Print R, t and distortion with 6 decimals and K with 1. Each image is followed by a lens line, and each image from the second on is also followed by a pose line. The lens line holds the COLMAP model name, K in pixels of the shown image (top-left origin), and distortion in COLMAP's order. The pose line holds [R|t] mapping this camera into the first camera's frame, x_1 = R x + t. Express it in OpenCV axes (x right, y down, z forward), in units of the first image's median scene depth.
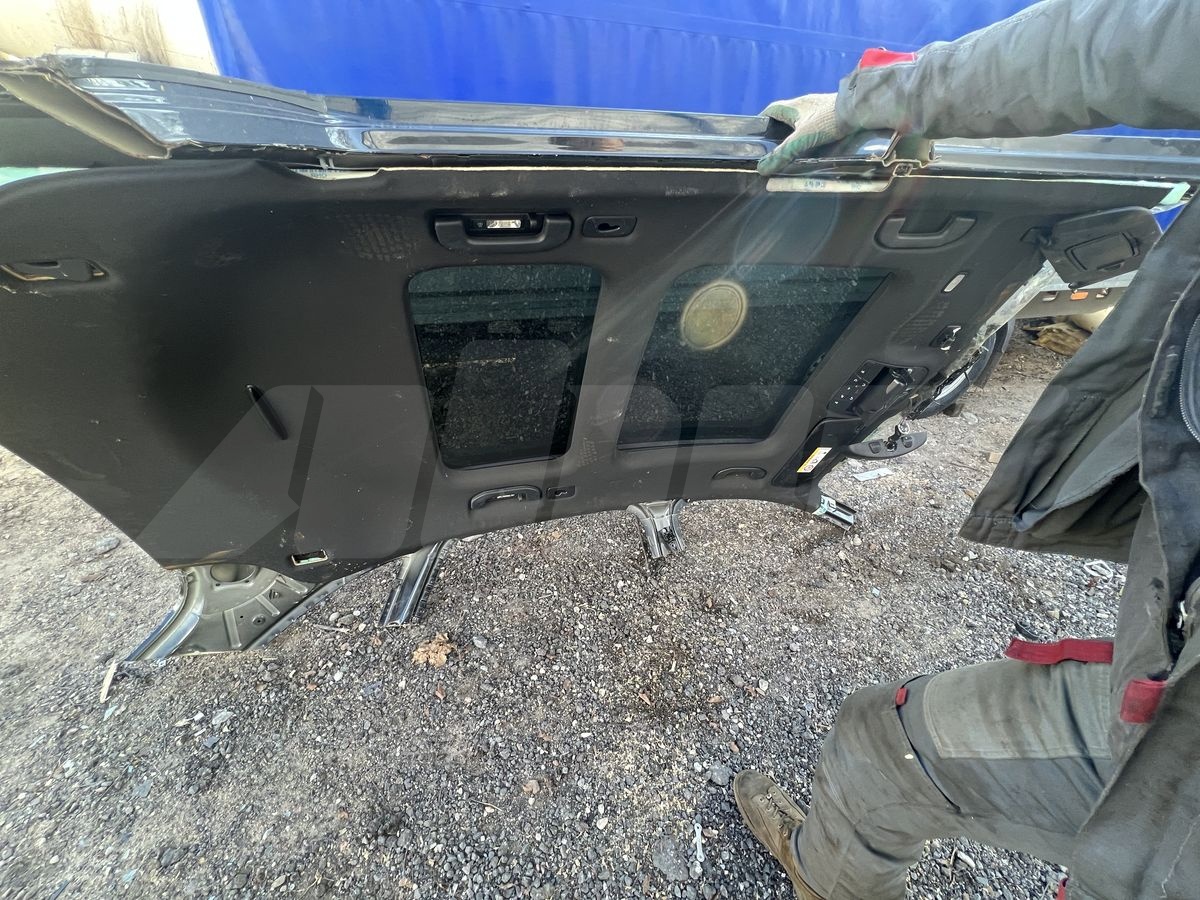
lens RADIAL K [[481.9, 0, 601.5], [0, 481.9, 445.2], [0, 0, 1]] dist [-0.001219, -0.000387]
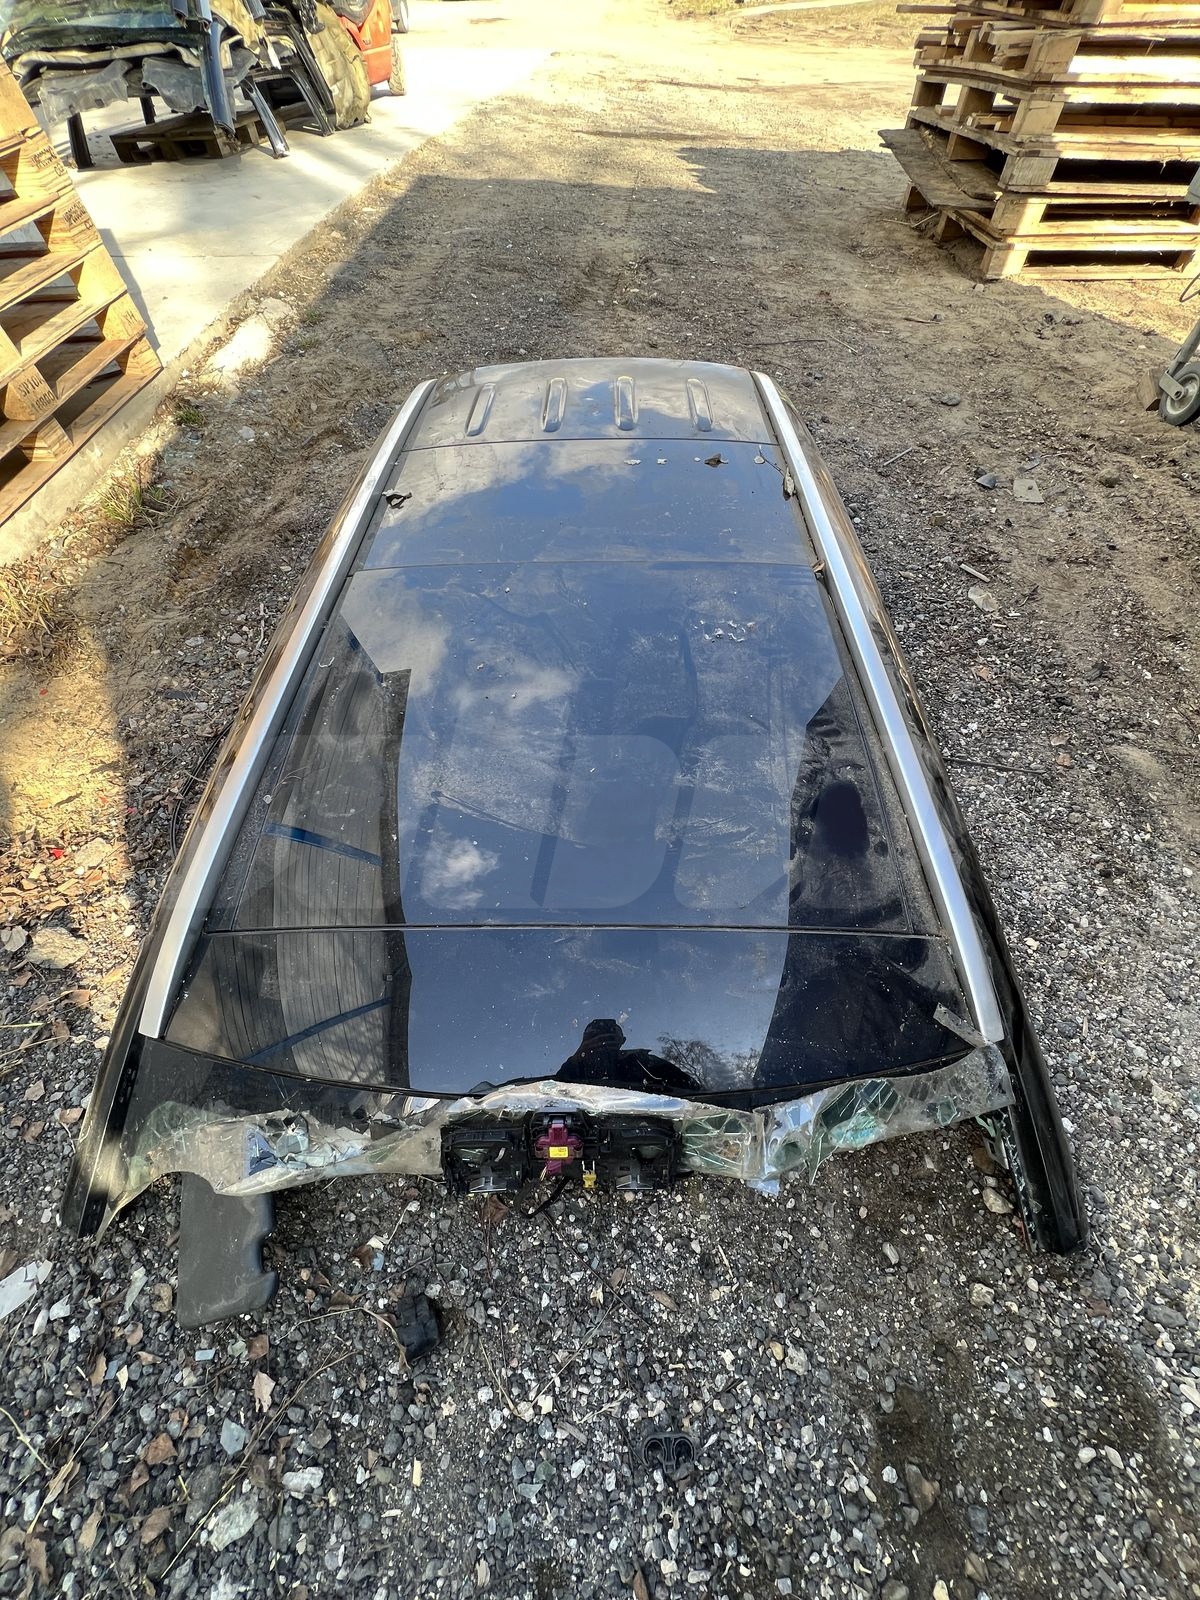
lens RADIAL K [[642.6, 0, 599.1], [0, 642.6, 801.0], [0, 0, 1]] dist [-0.001219, -0.000387]
pose [[-0.334569, 0.734781, -0.590051, 1.012377], [-0.530136, 0.370910, 0.762484, -0.187463], [0.779114, 0.567911, 0.265439, 0.661123]]
